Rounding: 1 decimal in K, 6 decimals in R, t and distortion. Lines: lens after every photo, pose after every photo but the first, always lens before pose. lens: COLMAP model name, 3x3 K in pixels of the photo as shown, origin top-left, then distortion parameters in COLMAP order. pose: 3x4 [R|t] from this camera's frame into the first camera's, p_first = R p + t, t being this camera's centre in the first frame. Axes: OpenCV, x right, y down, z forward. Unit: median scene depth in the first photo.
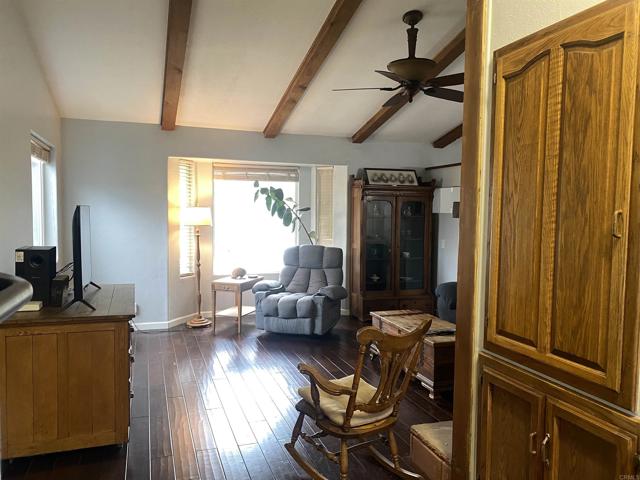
lens RADIAL K [[490.7, 0, 320.0], [0, 490.7, 240.0], [0, 0, 1]] dist [0.010993, -0.005938]
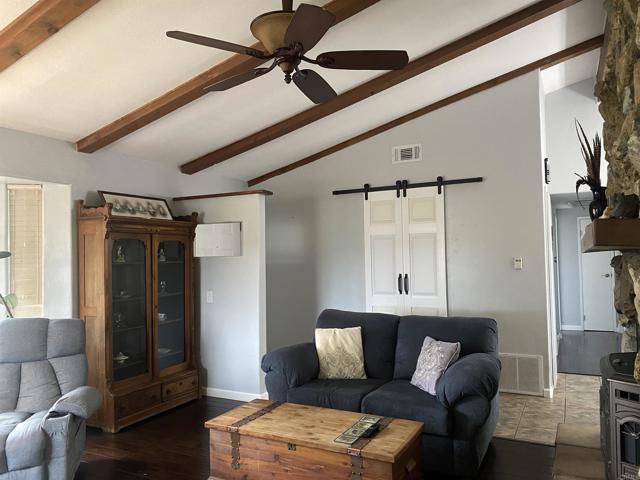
lens RADIAL K [[472.6, 0, 319.8], [0, 472.6, 231.8], [0, 0, 1]] dist [0.000203, -0.002376]
pose [[0.745851, 0.014597, 0.665953, -0.109872], [0.058410, 0.994476, -0.087215, -0.019145], [-0.663547, 0.103948, 0.740878, 0.337907]]
